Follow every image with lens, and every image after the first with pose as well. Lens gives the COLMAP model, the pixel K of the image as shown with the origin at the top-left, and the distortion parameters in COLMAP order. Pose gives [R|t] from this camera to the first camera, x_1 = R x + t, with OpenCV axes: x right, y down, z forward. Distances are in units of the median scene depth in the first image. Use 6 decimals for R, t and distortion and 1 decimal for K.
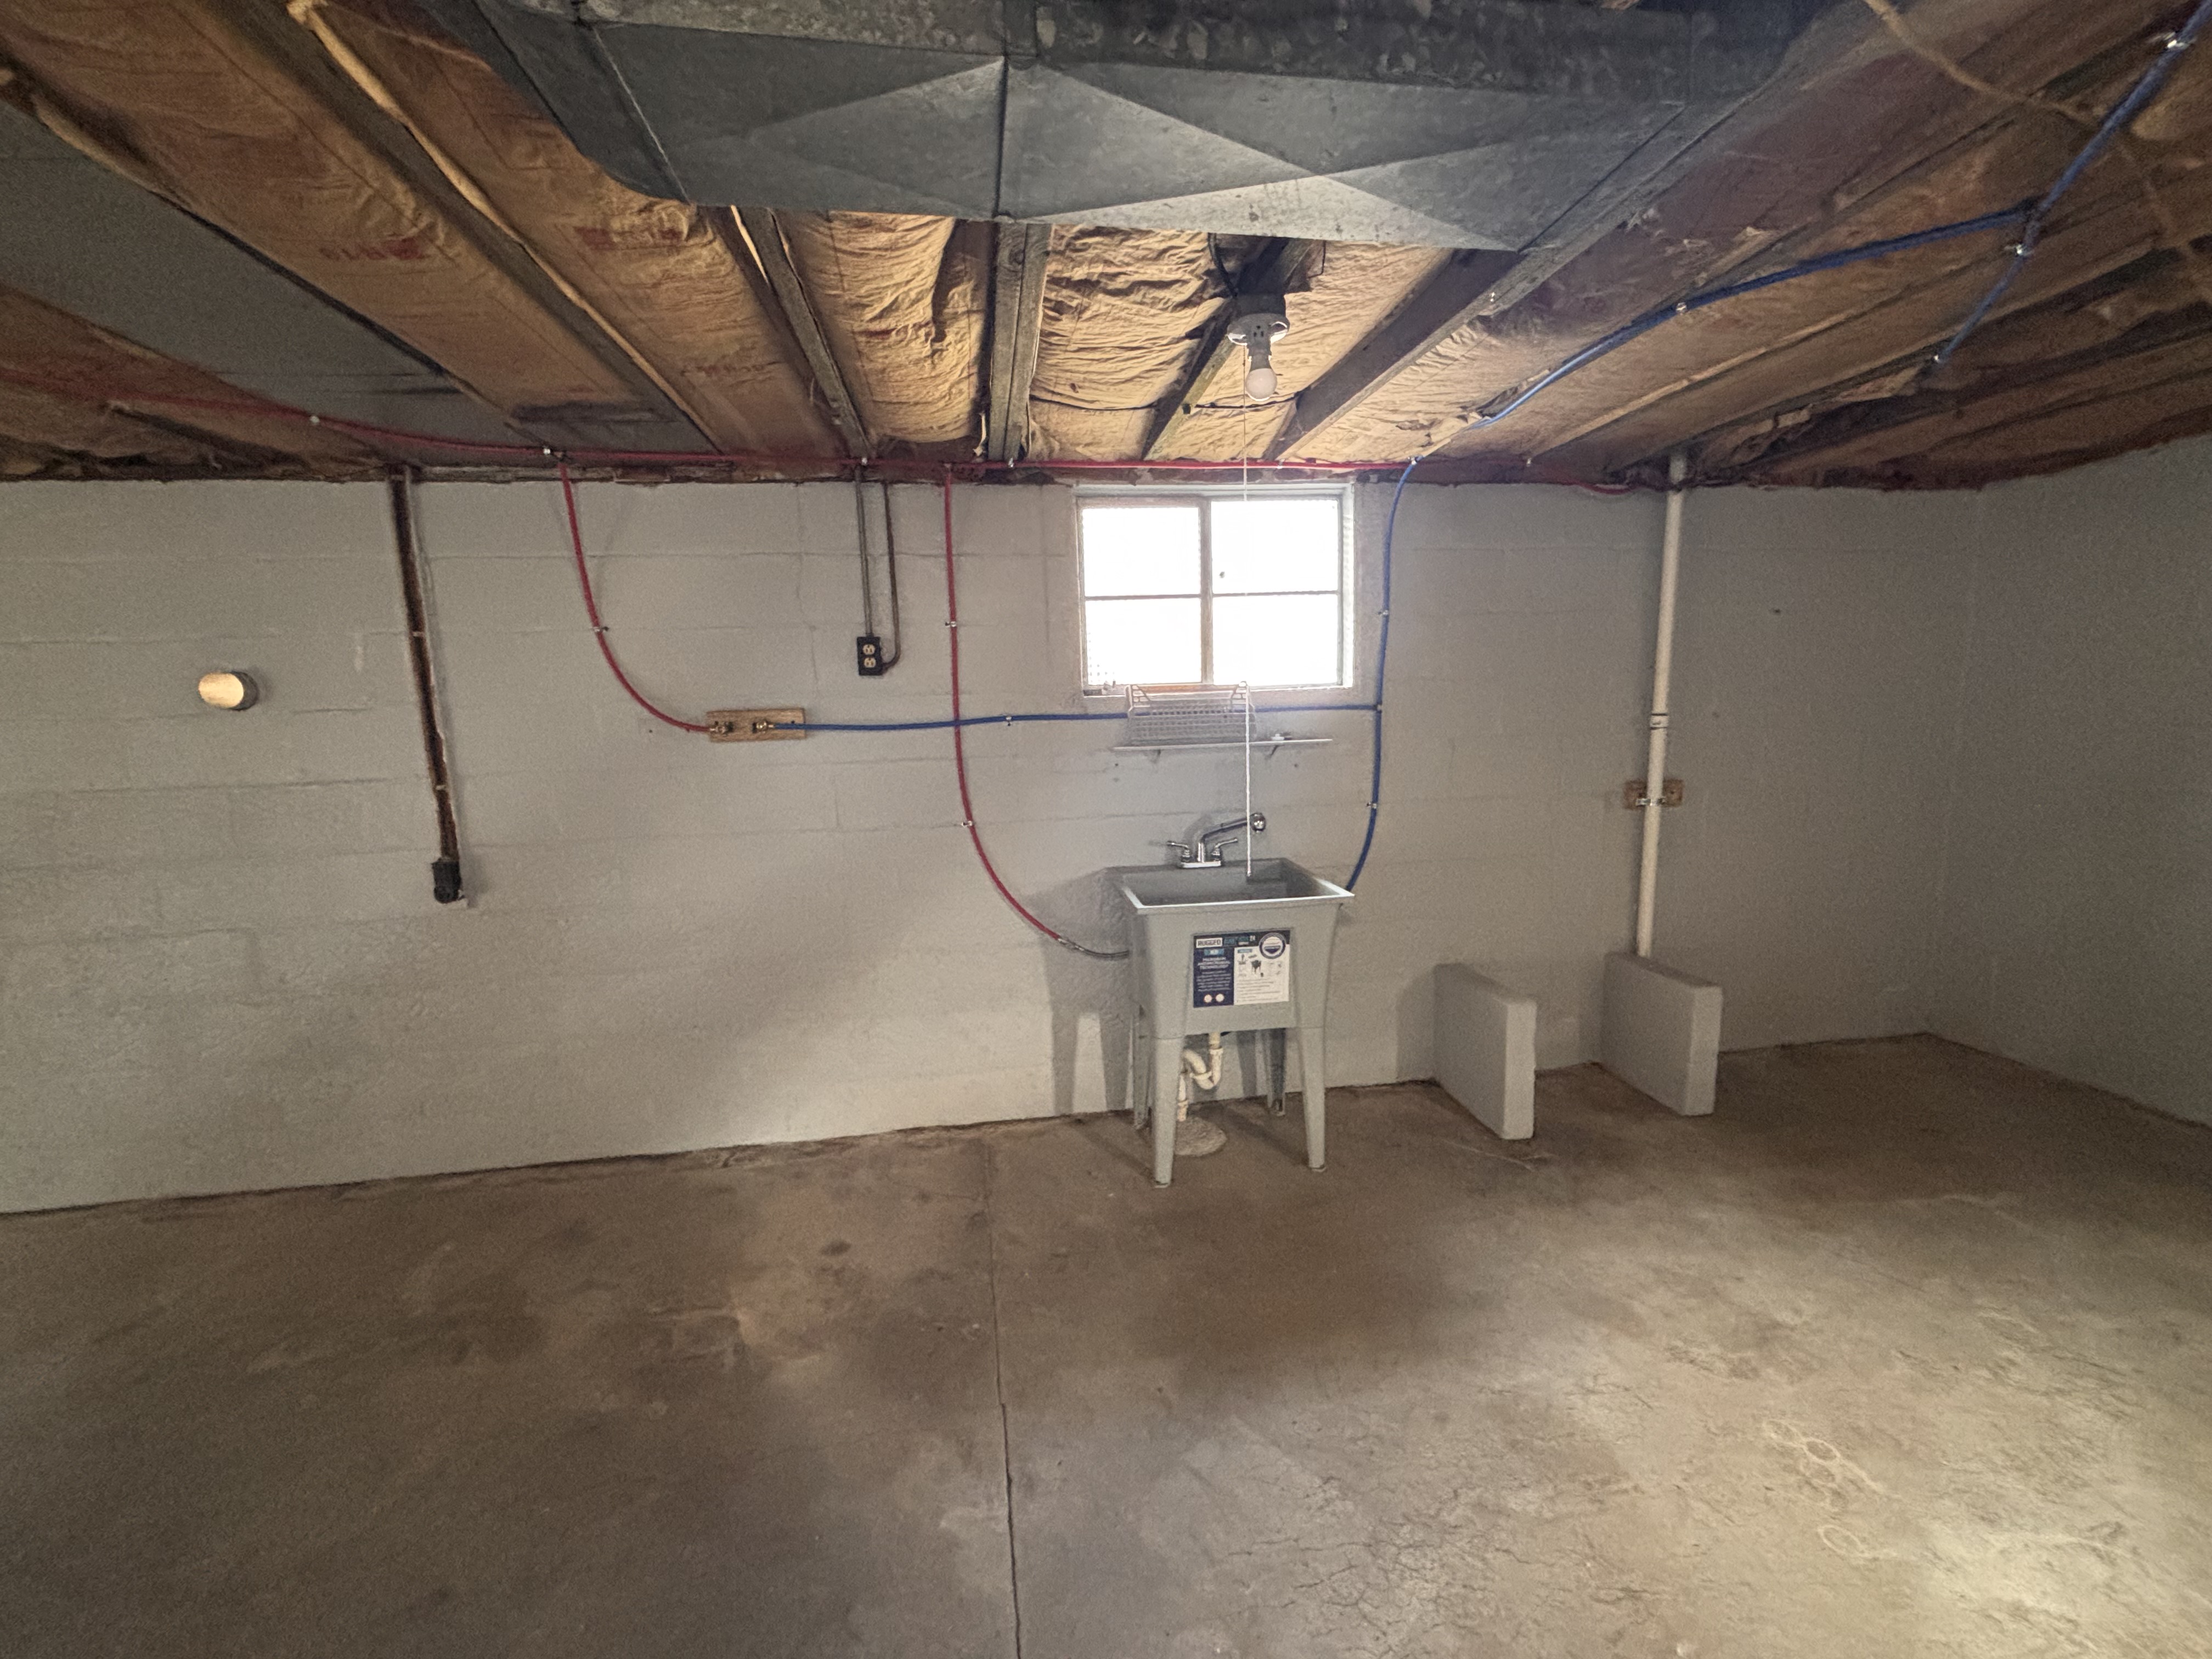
lens RADIAL K [[887.3, 0, 1101.6], [0, 887.3, 847.7], [0, 0, 1]] dist [0.004185, -0.001254]
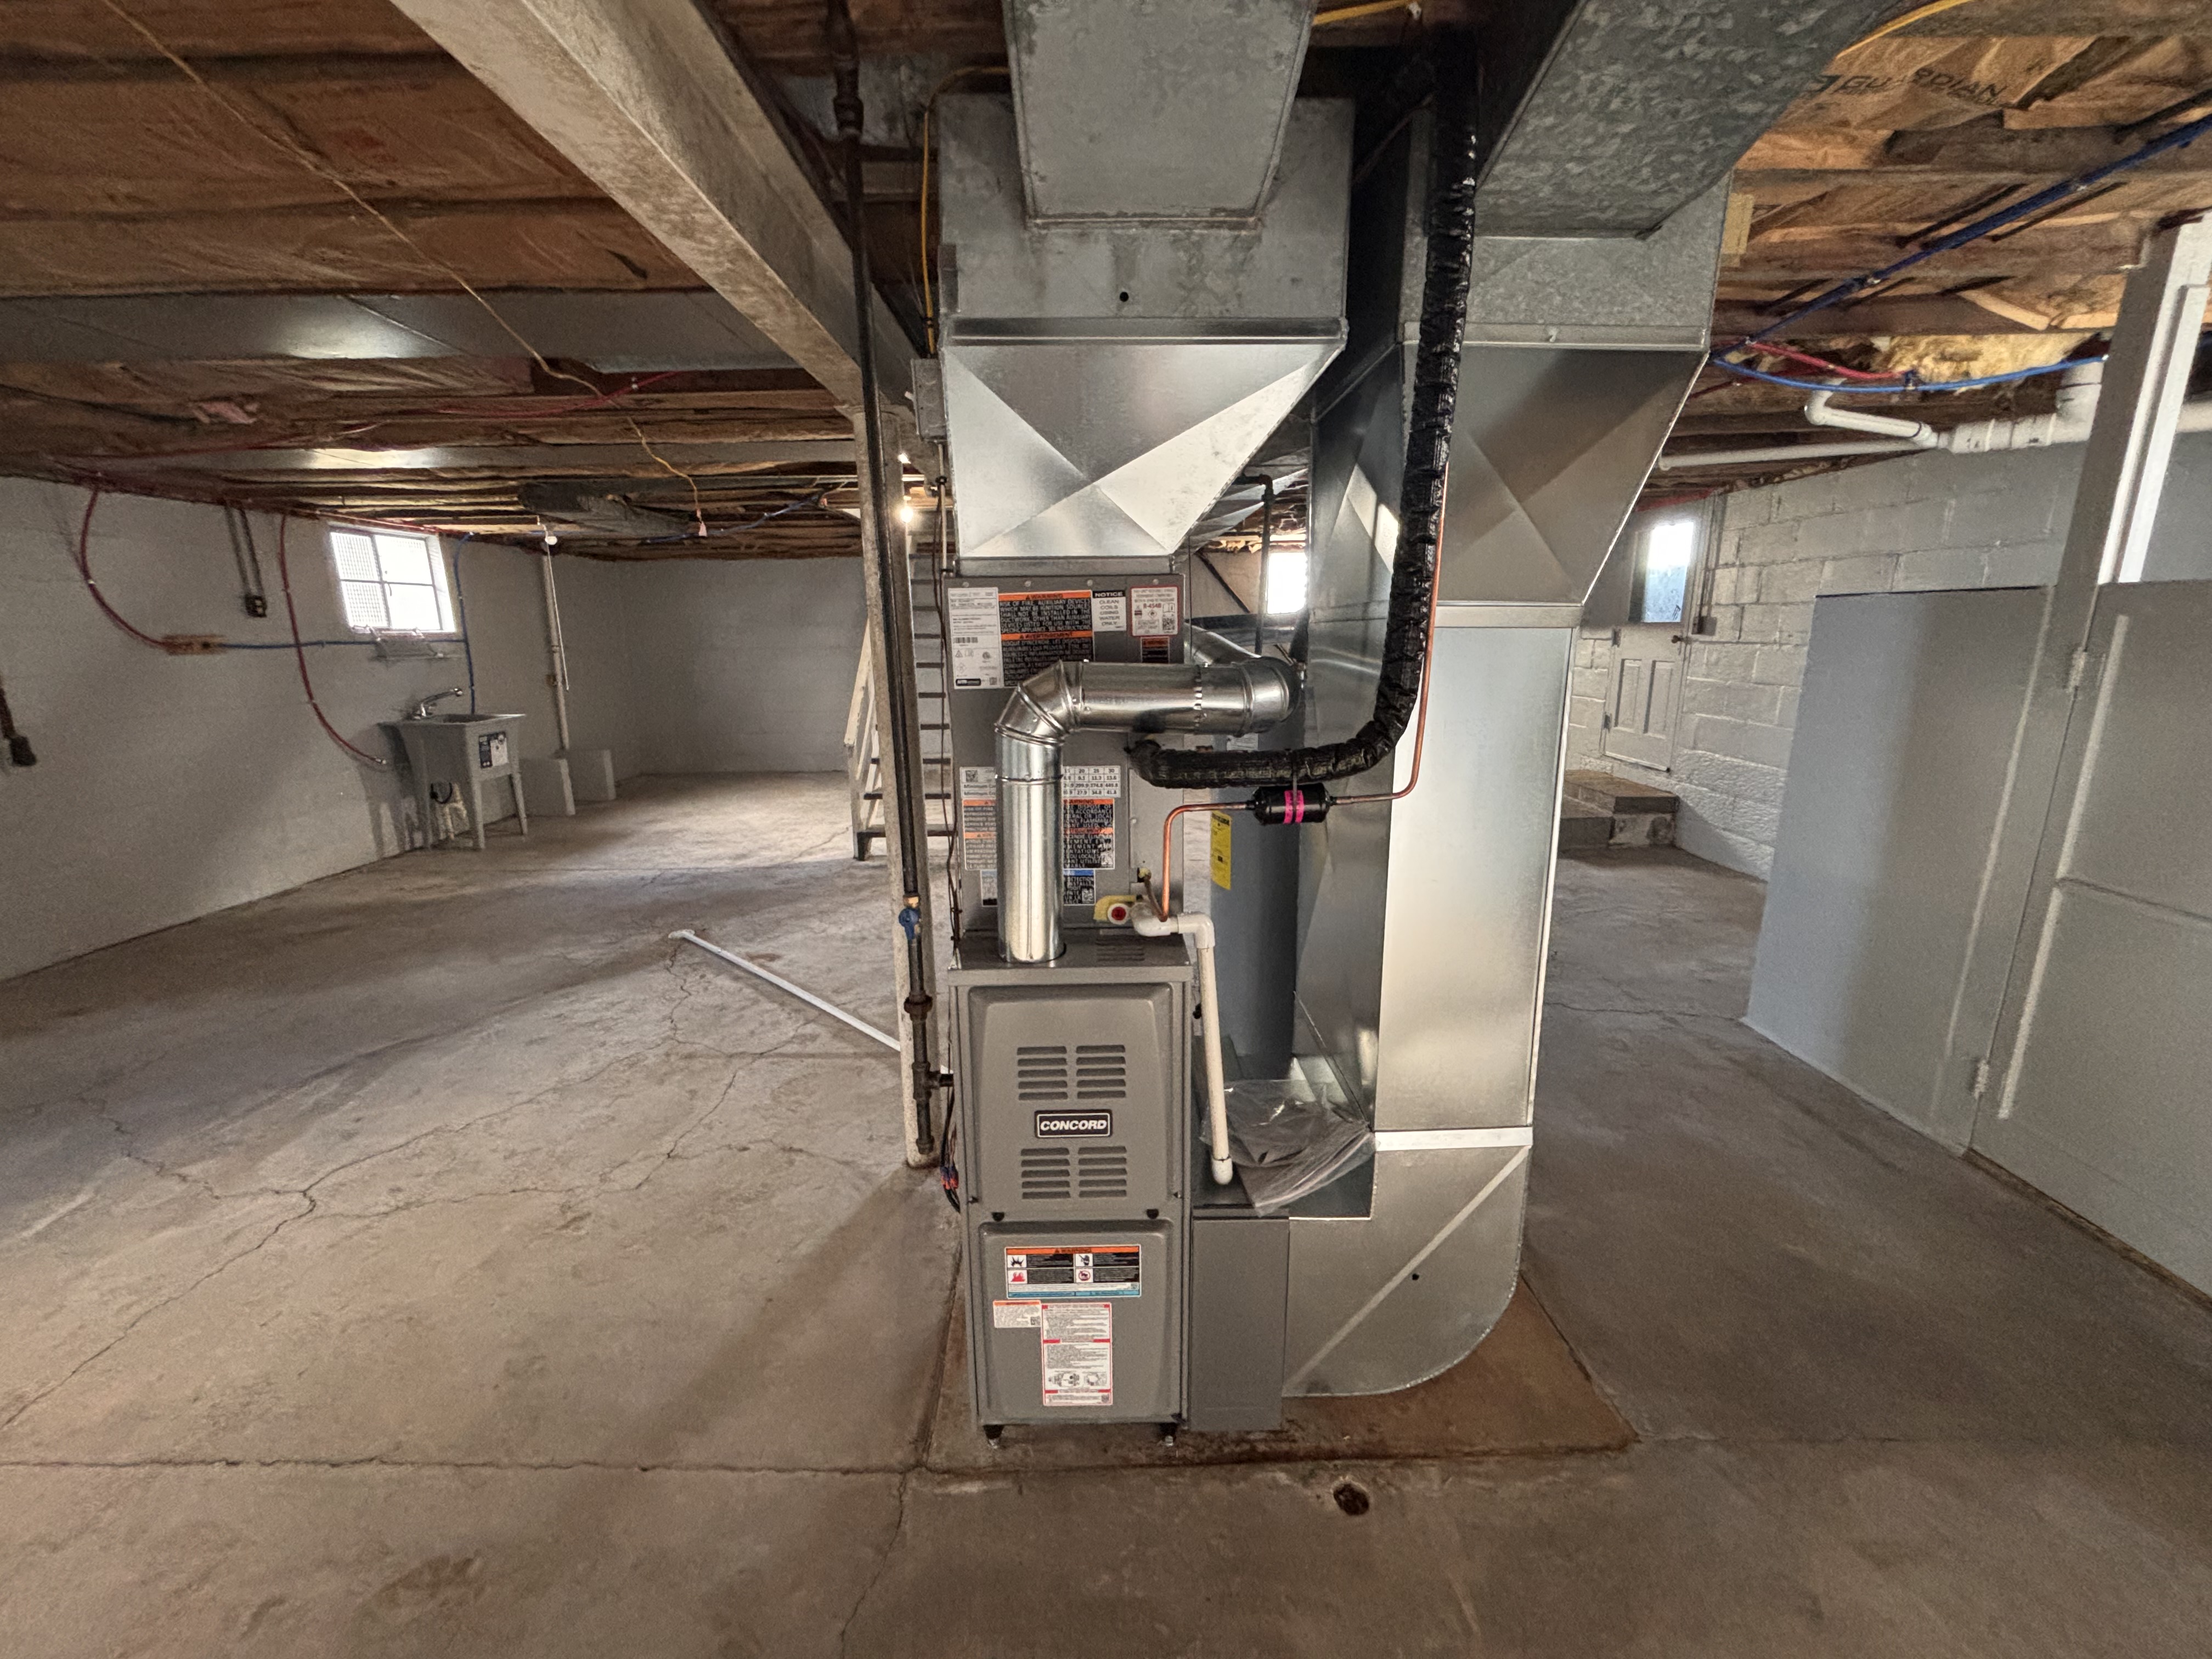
lens RADIAL K [[887.3, 0, 1103.9], [0, 887.3, 832.6], [0, 0, 1]] dist [0.004185, -0.001254]
pose [[0.139204, -0.194290, 0.971017, -1.826767], [0.168064, 0.970974, 0.170188, 0.205772], [-0.975898, 0.139502, 0.167816, -0.892493]]
